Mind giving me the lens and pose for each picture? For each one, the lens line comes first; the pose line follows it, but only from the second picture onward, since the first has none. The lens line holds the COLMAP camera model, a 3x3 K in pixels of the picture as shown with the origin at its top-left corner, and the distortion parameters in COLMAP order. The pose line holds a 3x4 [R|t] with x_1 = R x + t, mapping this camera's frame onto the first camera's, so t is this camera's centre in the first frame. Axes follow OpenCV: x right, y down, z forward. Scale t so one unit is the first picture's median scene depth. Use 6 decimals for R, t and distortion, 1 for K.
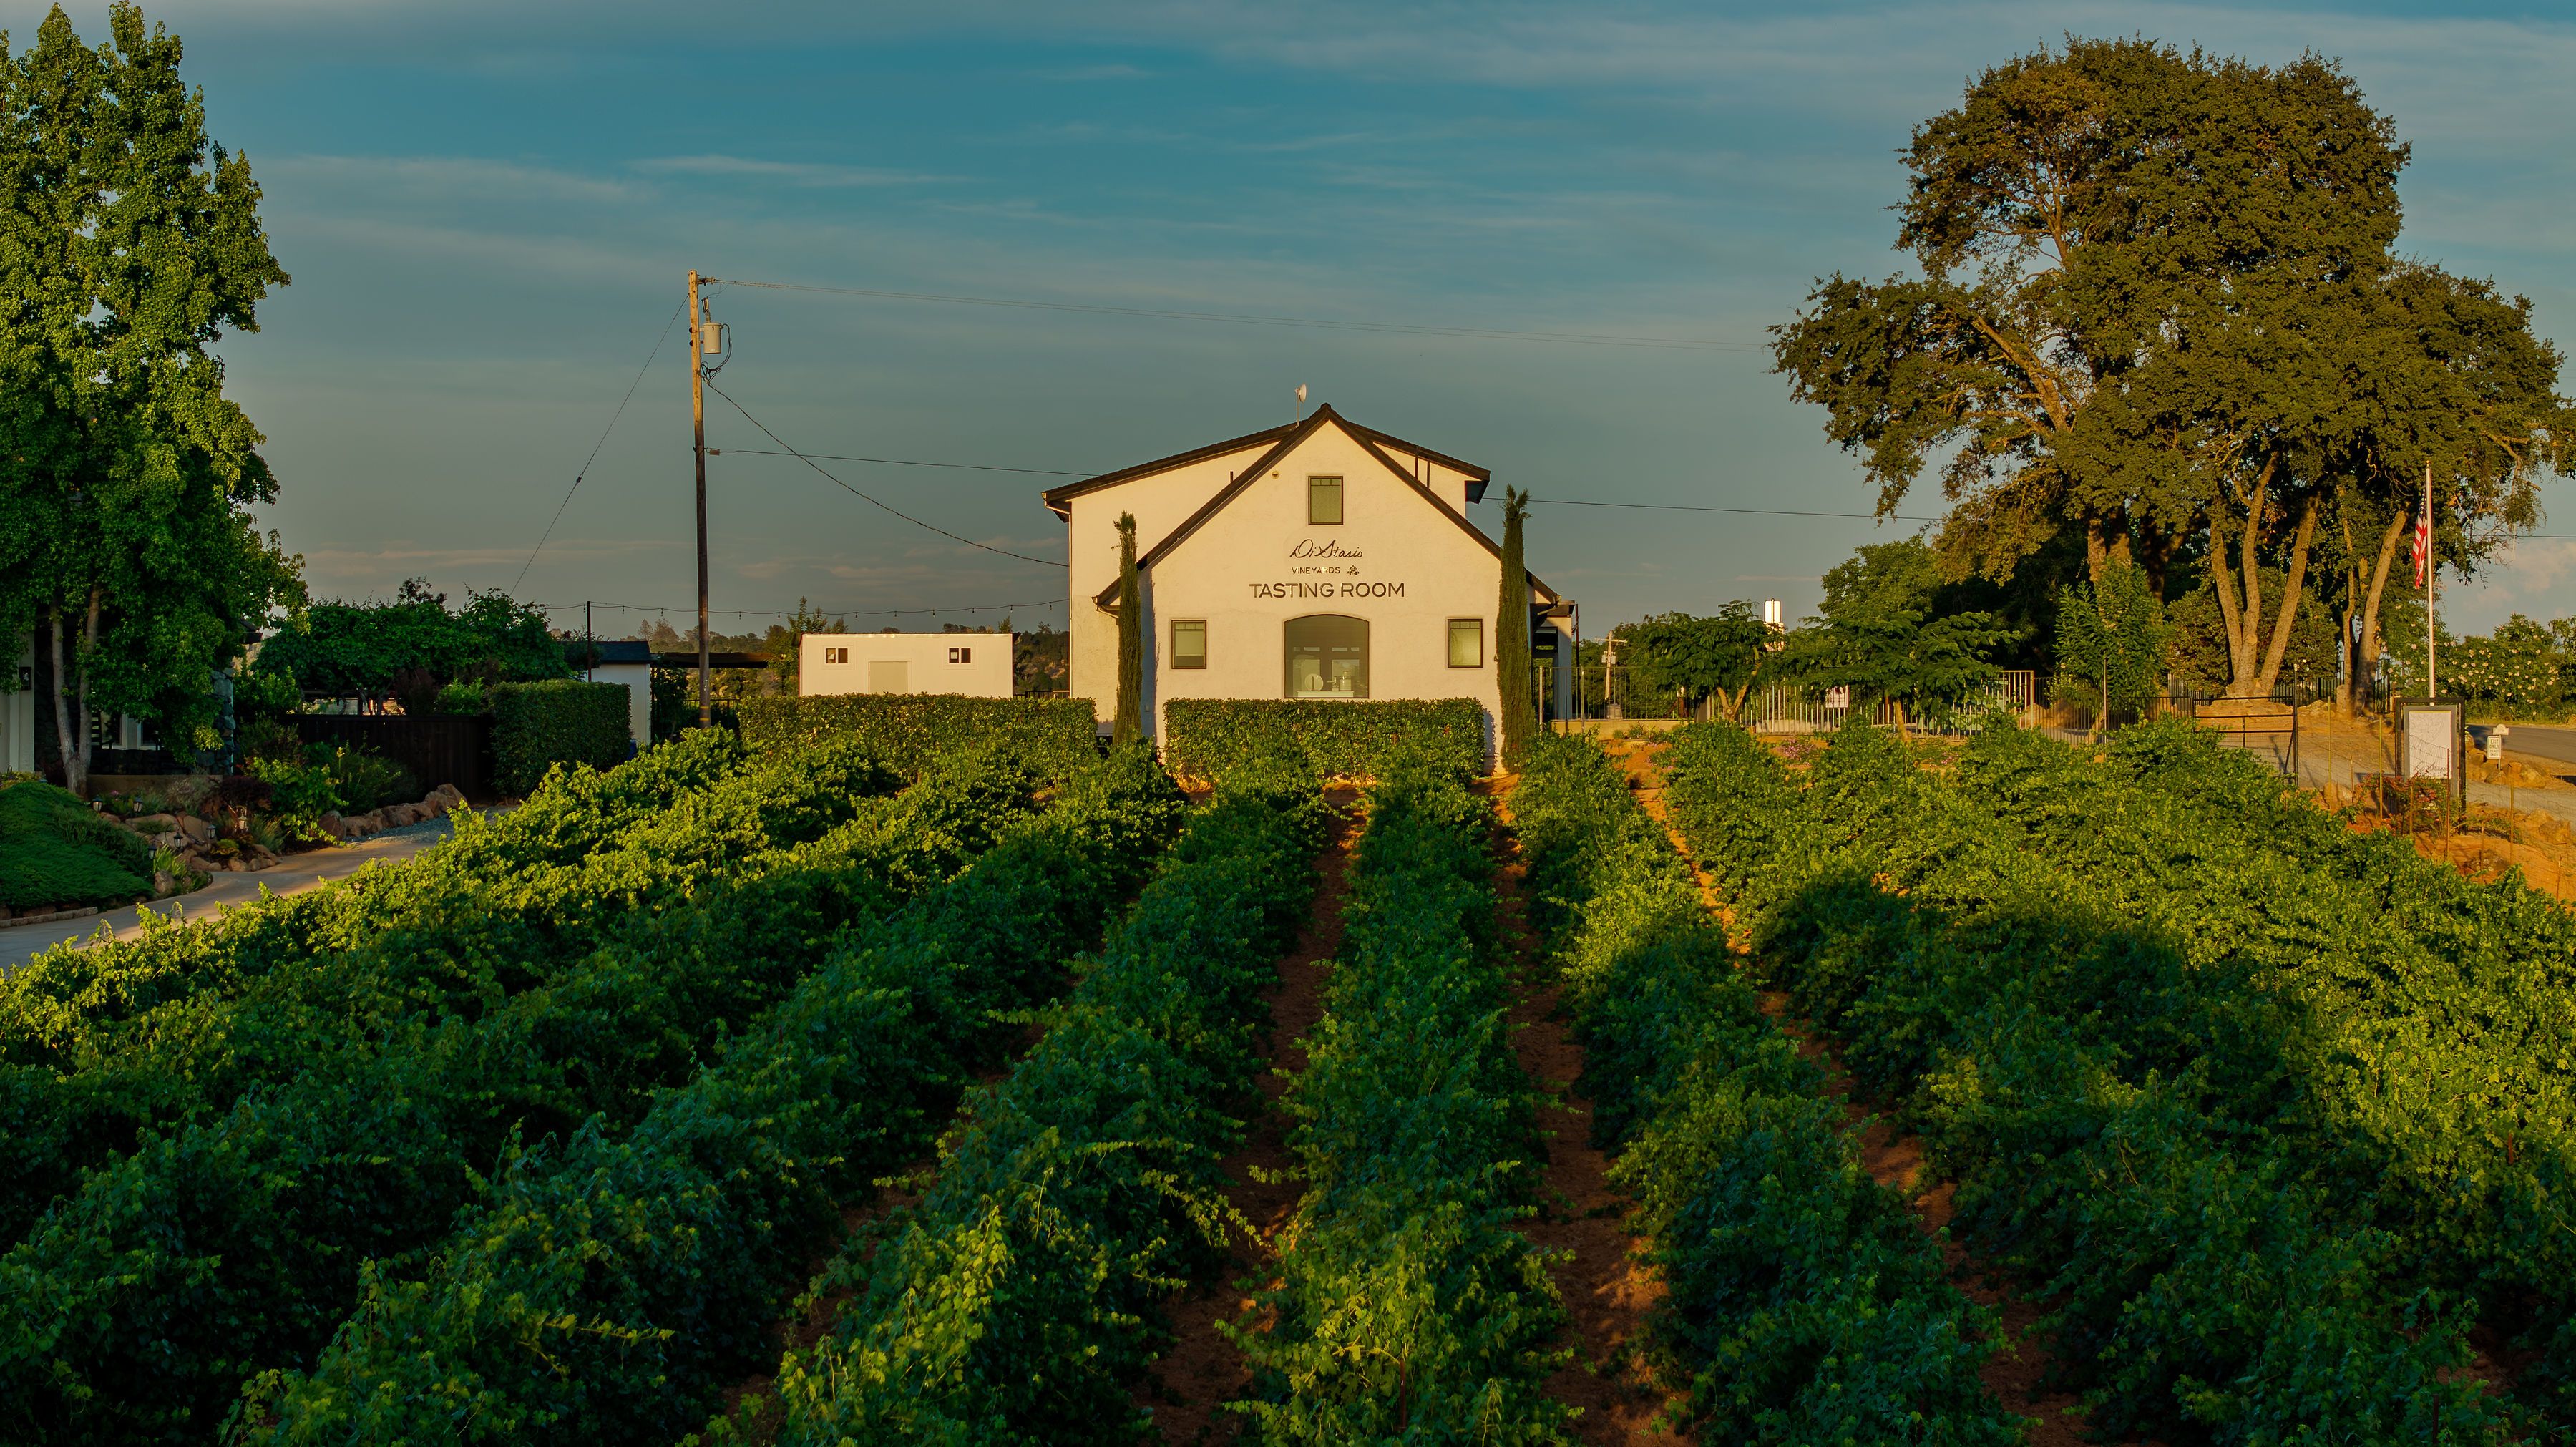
lens RADIAL K [[5268.7, 0, 1277.6], [0, 5268.7, 730.9], [0, 0, 1]] dist [-0.047979, 0.000000]
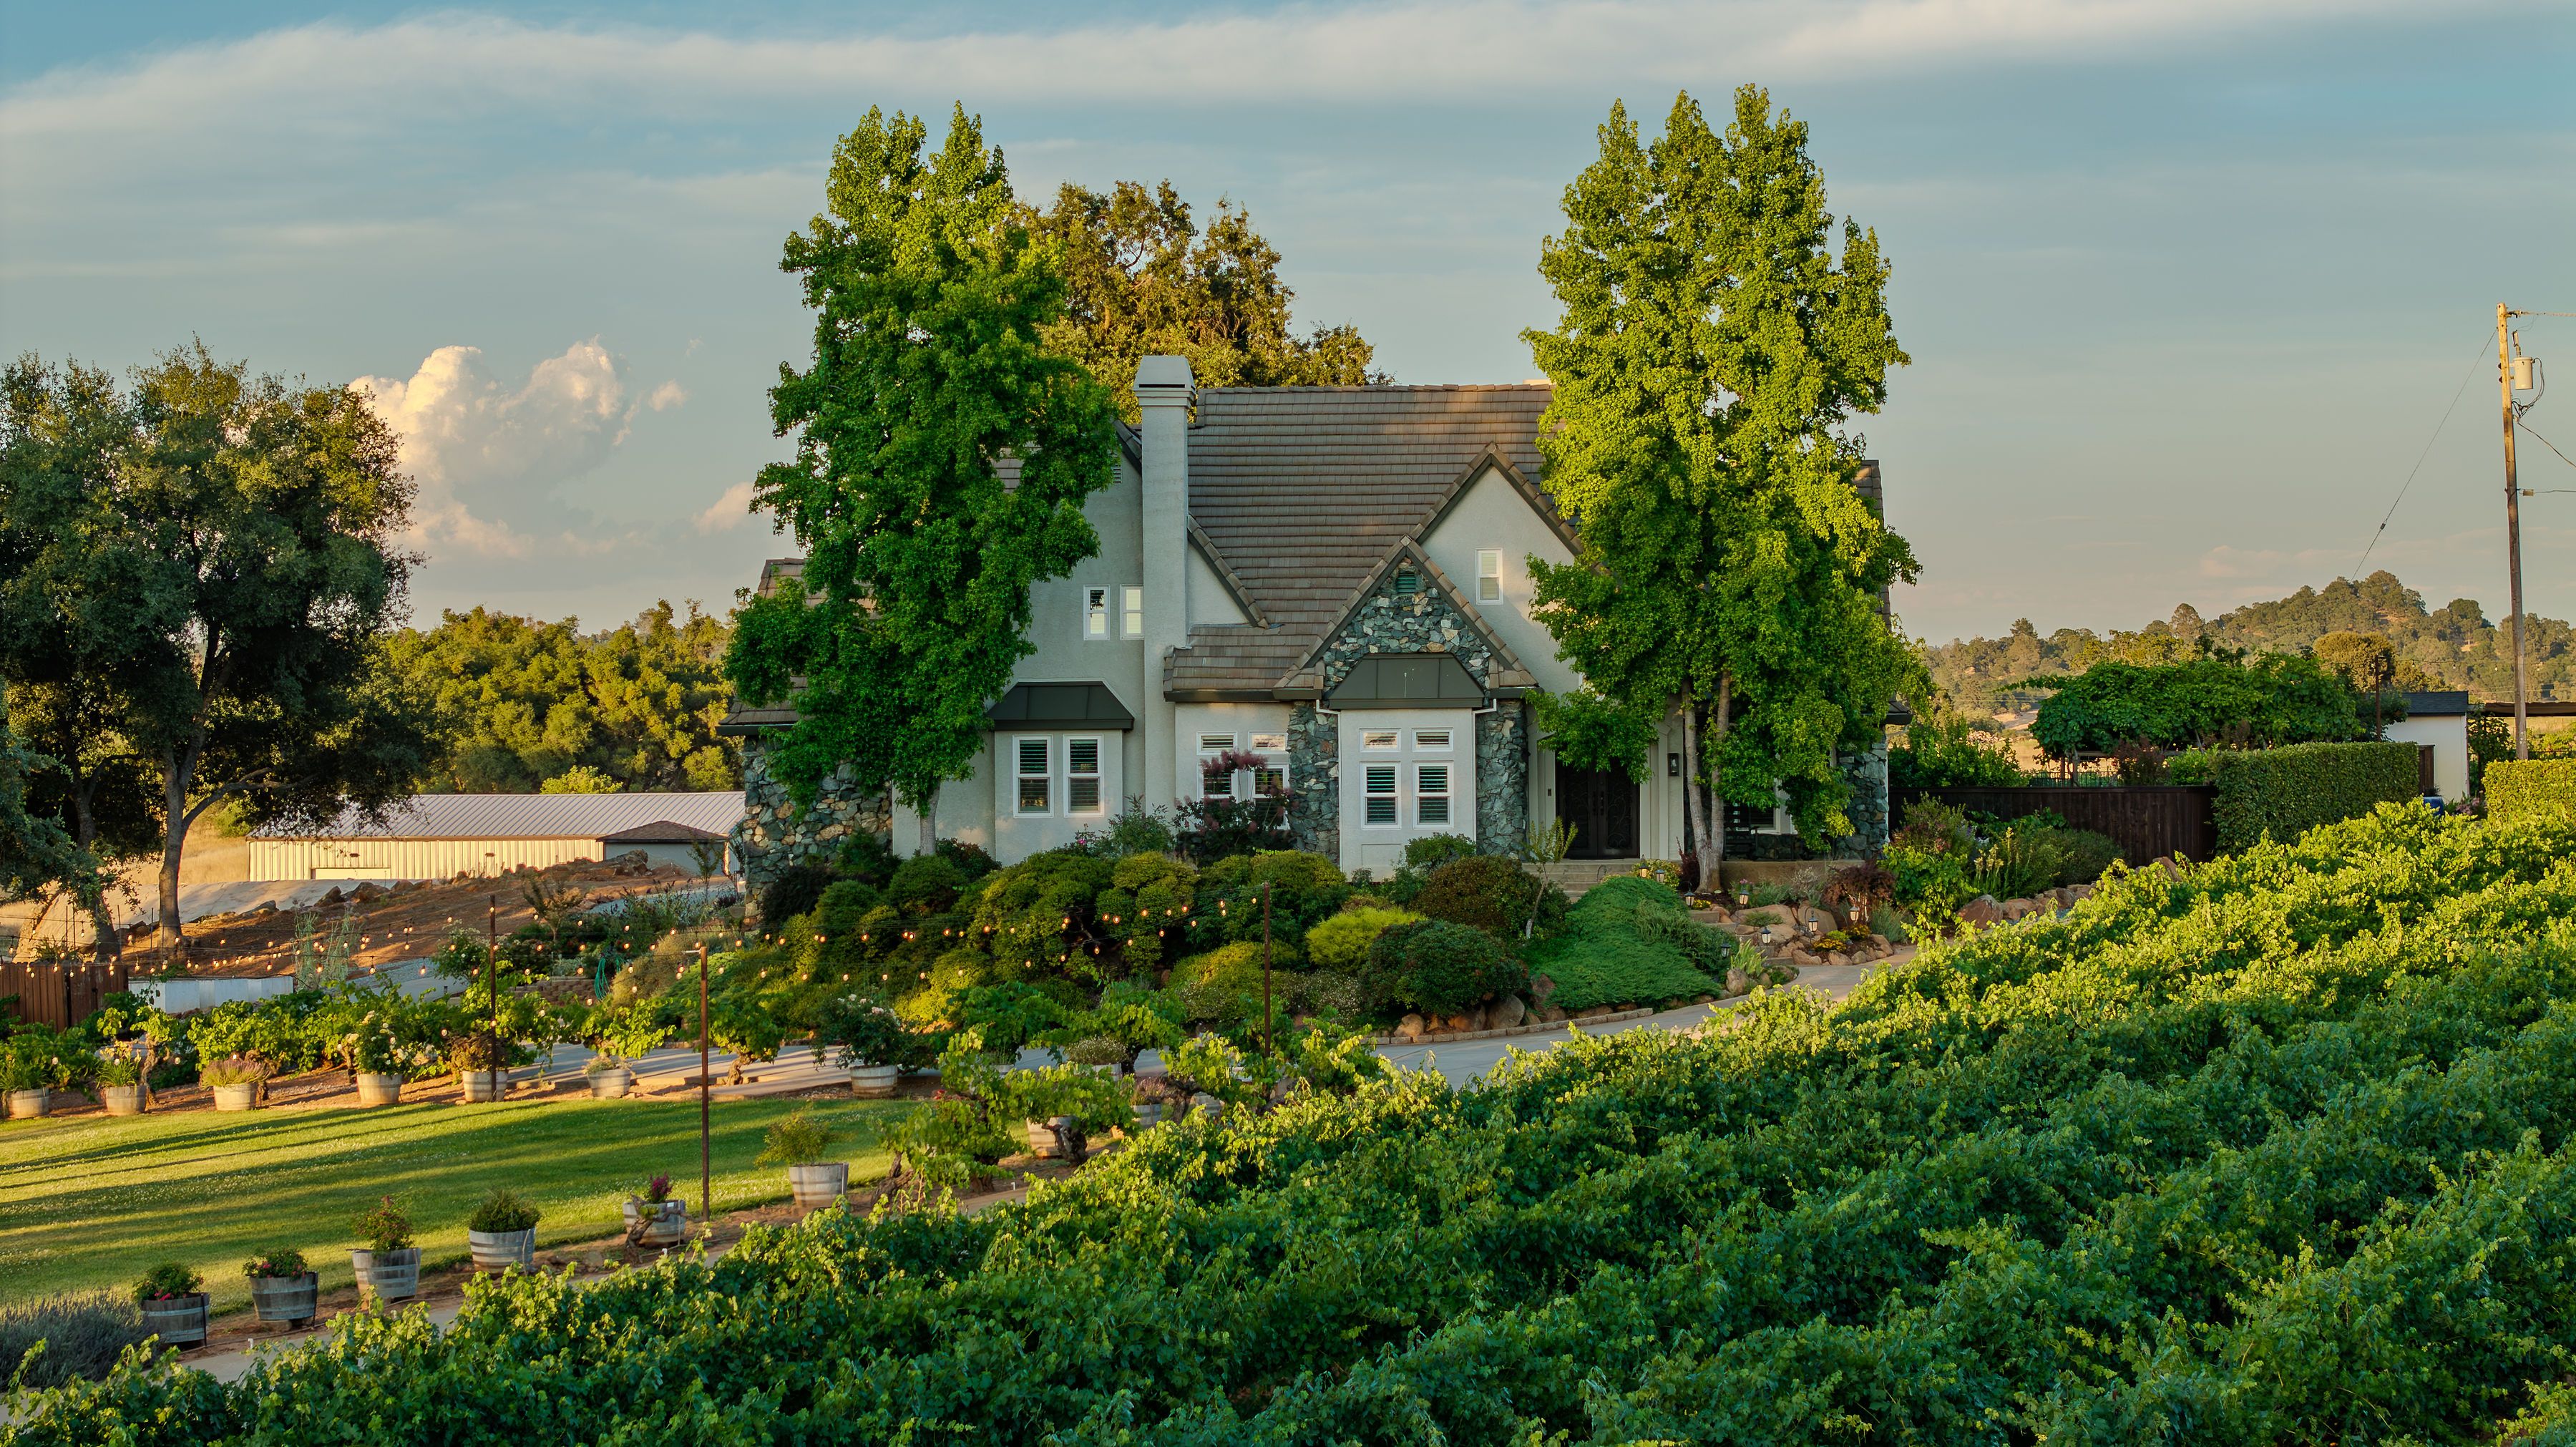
lens RADIAL K [[5268.7, 0, 1287.8], [0, 5268.7, 745.7], [0, 0, 1]] dist [-0.047979, 0.000000]
pose [[0.909337, -0.009134, -0.415961, 0.097568], [0.011876, 0.999921, 0.004005, -0.015972], [0.415892, -0.008582, 0.909374, 0.048329]]
